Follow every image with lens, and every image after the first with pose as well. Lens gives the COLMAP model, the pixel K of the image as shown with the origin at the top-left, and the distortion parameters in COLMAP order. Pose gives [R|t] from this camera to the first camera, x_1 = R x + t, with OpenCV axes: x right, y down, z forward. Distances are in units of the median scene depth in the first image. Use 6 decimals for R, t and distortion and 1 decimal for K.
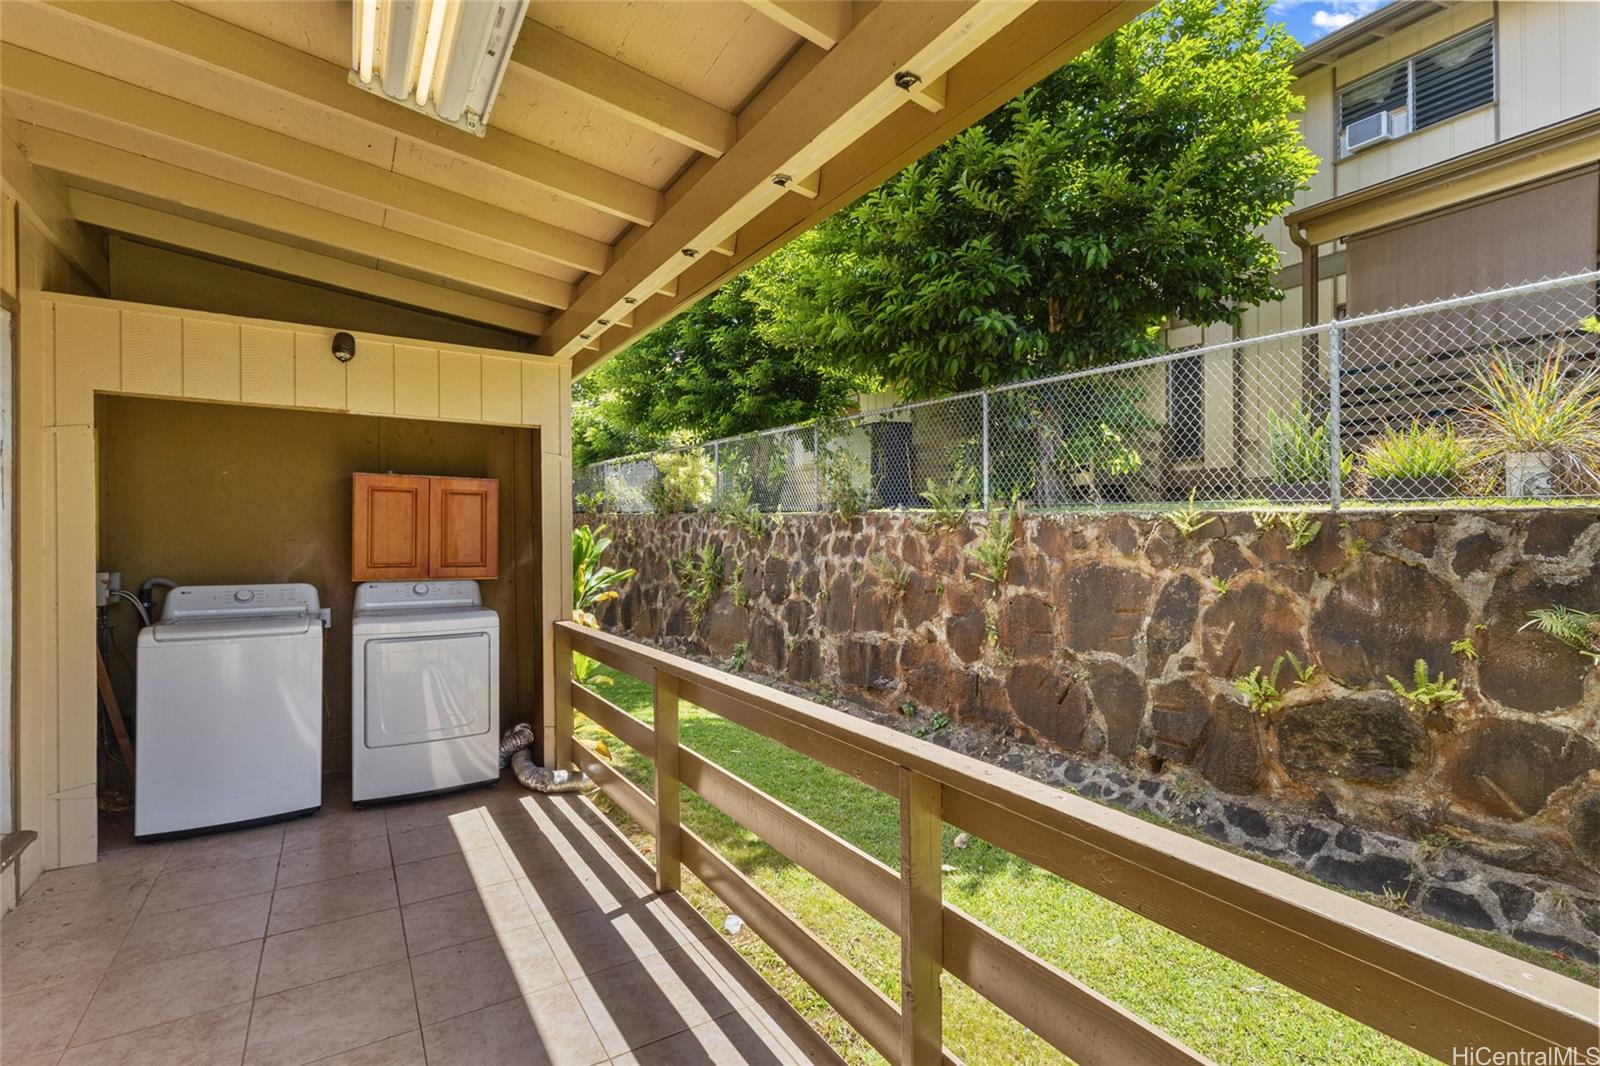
lens RADIAL K [[746.9, 0, 800.0], [0, 746.9, 533.0], [0, 0, 1]] dist [0.001192, -0.000362]
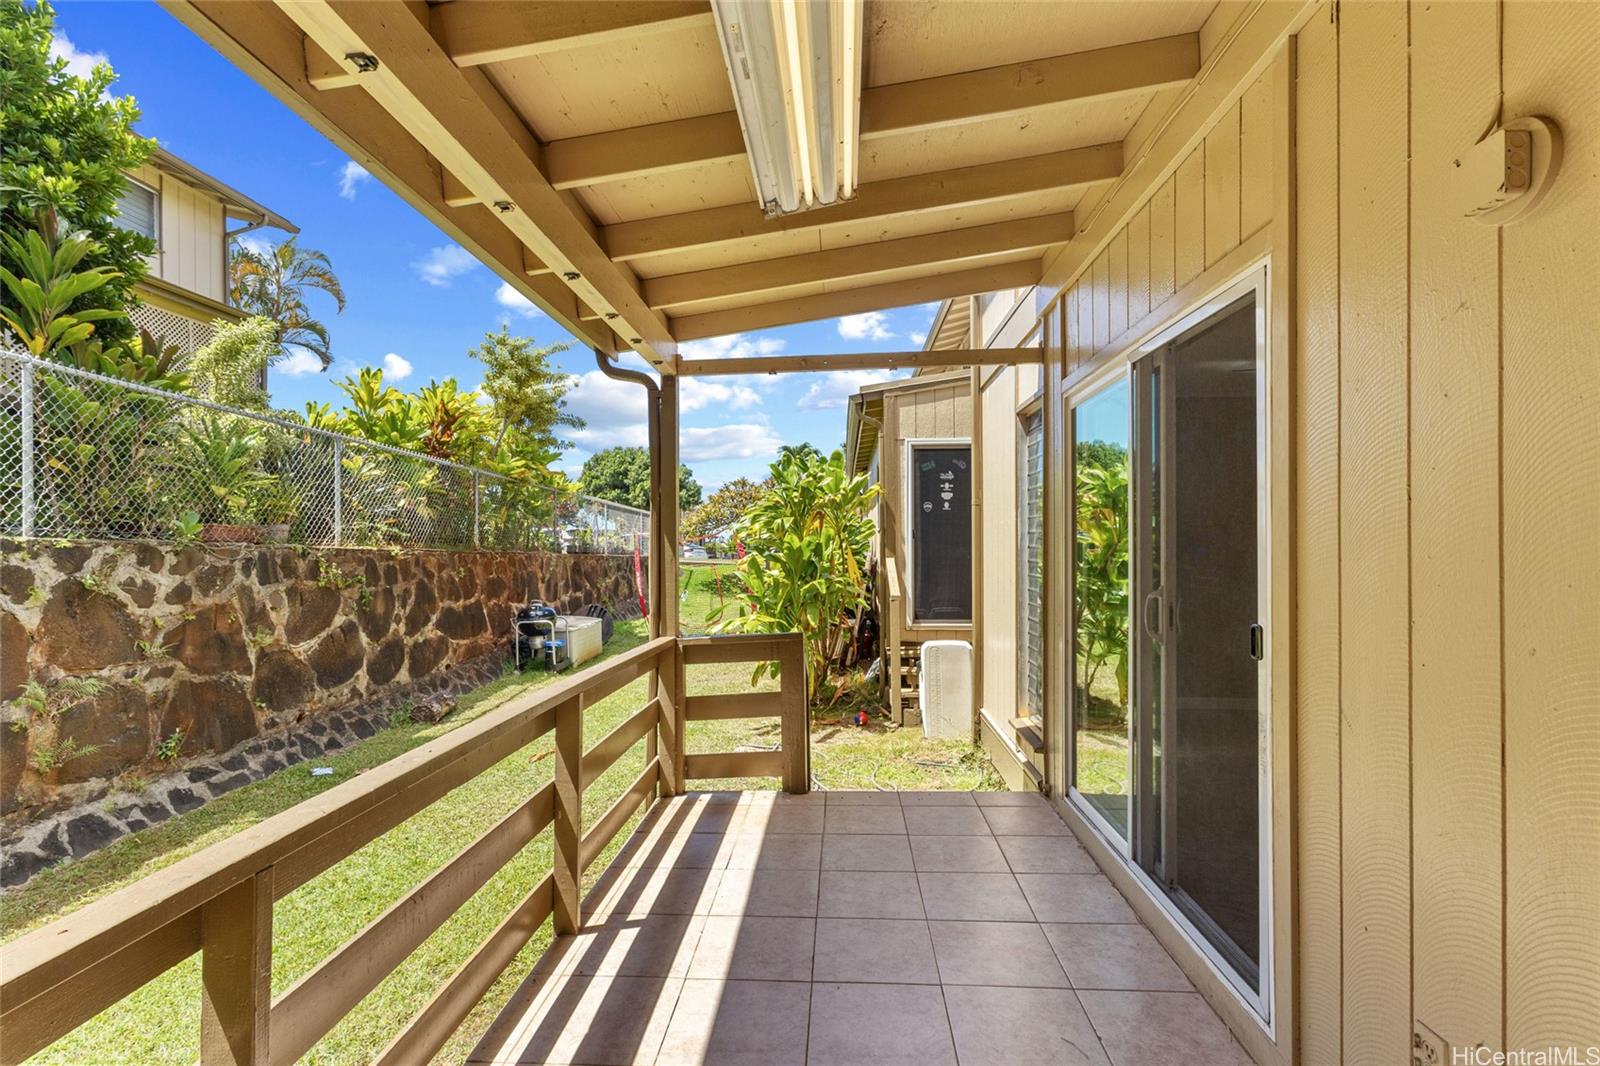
lens RADIAL K [[746.9, 0, 800.0], [0, 746.9, 533.0], [0, 0, 1]] dist [0.001192, -0.000362]
pose [[-0.818580, 0.015600, 0.574180, -1.043853], [-0.000003, 0.999631, -0.027163, 0.012956], [-0.574392, -0.022237, -0.818278, 1.755752]]
